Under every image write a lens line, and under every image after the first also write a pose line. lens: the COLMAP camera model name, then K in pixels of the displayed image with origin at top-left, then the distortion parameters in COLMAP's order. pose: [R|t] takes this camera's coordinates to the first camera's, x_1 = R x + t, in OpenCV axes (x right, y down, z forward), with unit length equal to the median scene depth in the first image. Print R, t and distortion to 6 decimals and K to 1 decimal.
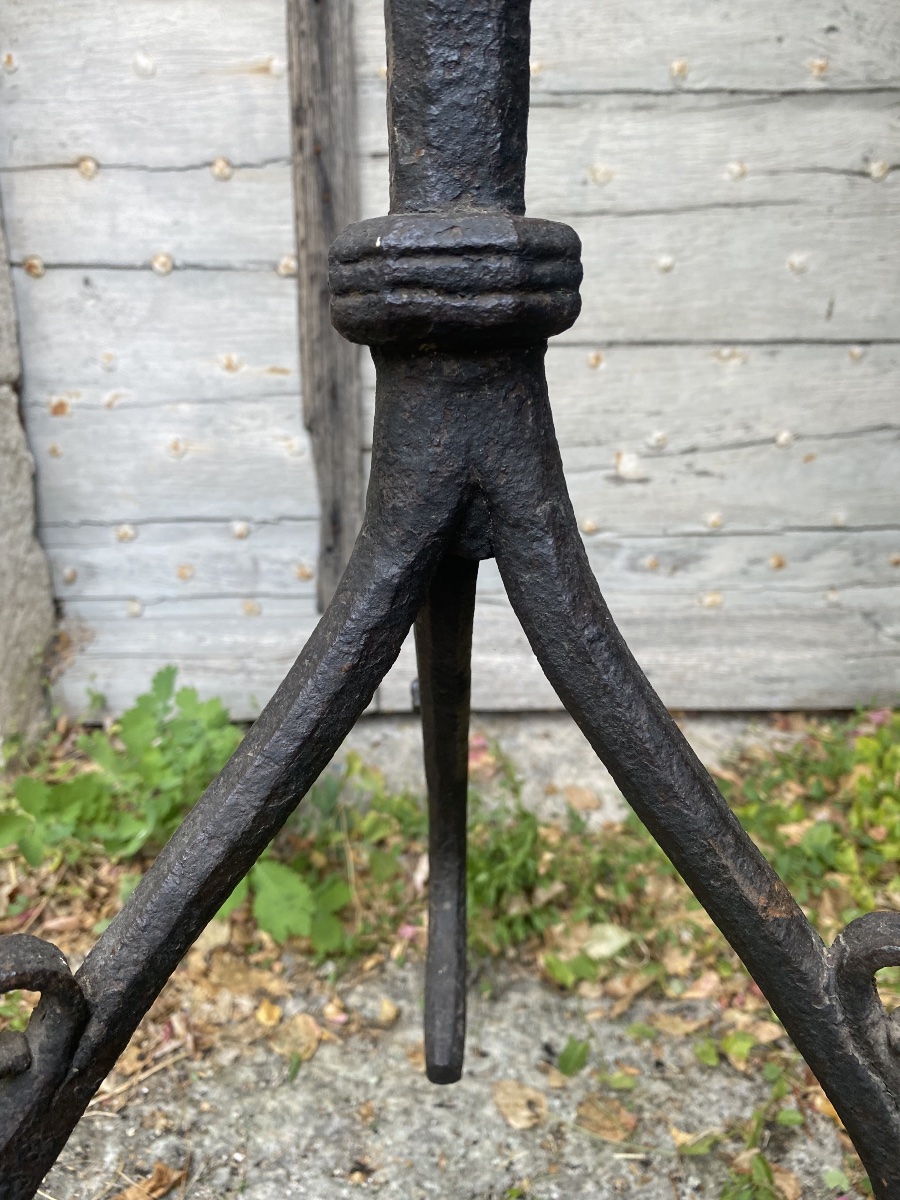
lens RADIAL K [[915.2, 0, 445.5], [0, 915.2, 601.4], [0, 0, 1]] dist [0.015320, -0.026502]
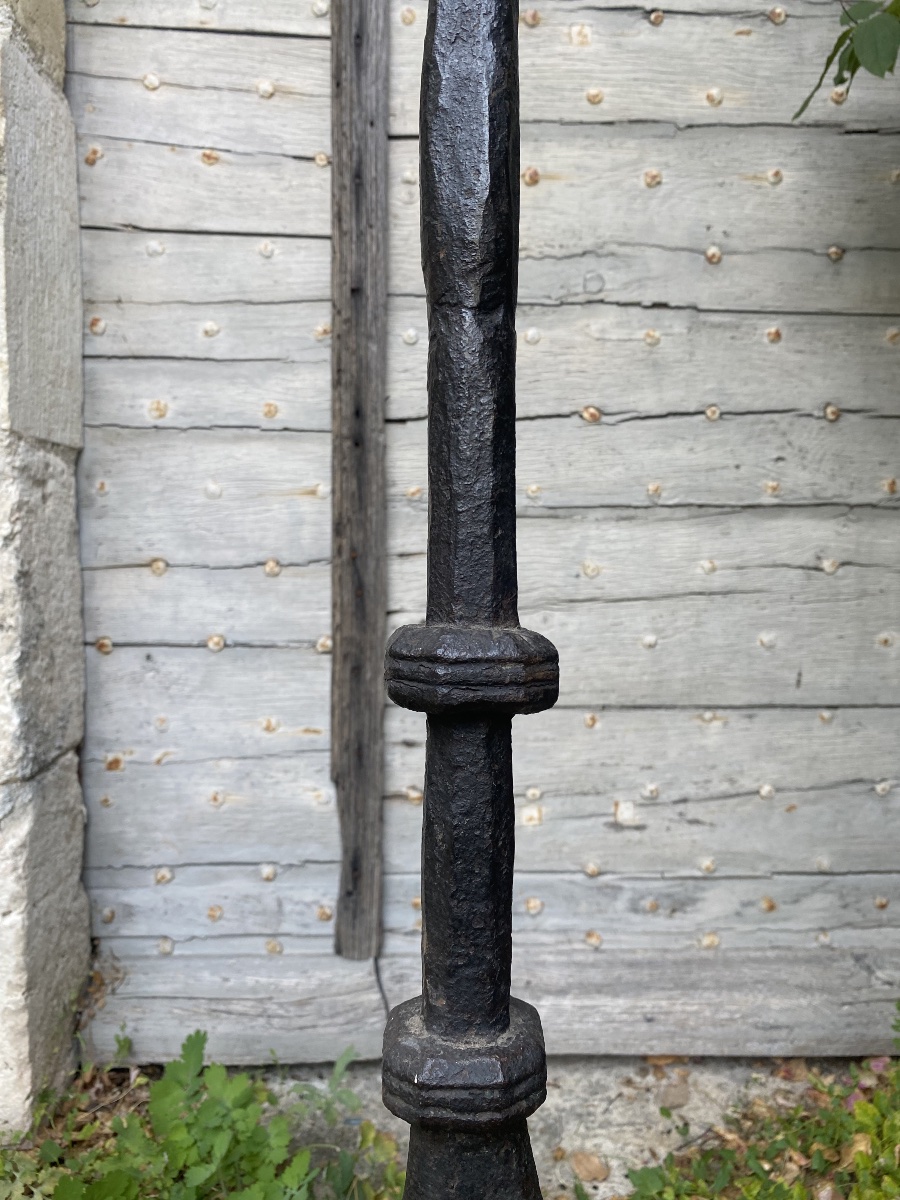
lens RADIAL K [[915.2, 0, 449.6], [0, 915.2, 600.1], [0, 0, 1]] dist [0.015320, -0.026502]
pose [[0.999917, 0.007157, -0.010714, -0.000777], [-0.009433, 0.973067, -0.230329, -0.157893], [0.008777, 0.230411, 0.973054, -0.139133]]
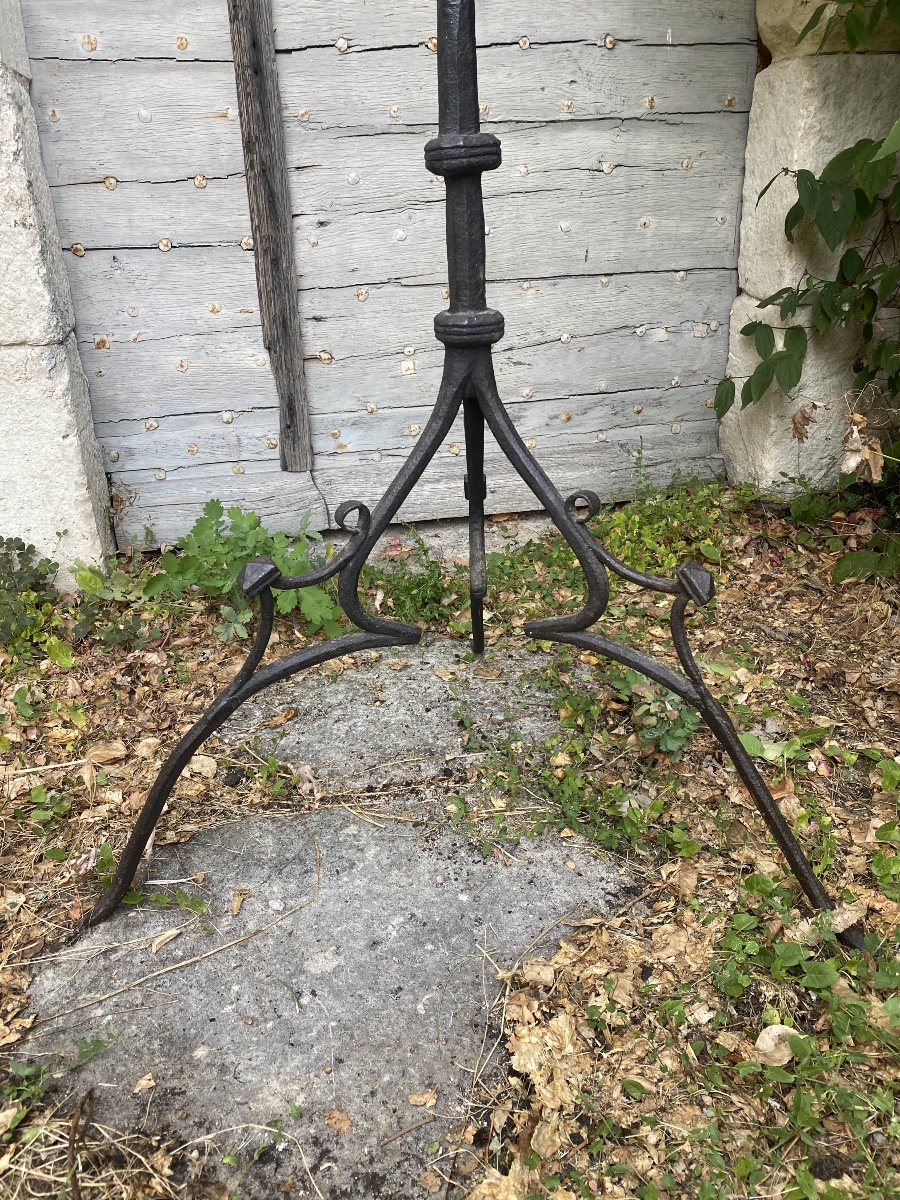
lens RADIAL K [[915.2, 0, 460.8], [0, 915.2, 596.9], [0, 0, 1]] dist [0.015320, -0.026502]
pose [[0.981517, -0.099505, 0.163470, -0.132946], [0.081044, 0.989941, 0.115968, 0.078726], [-0.173365, -0.100576, 0.979709, -0.654734]]
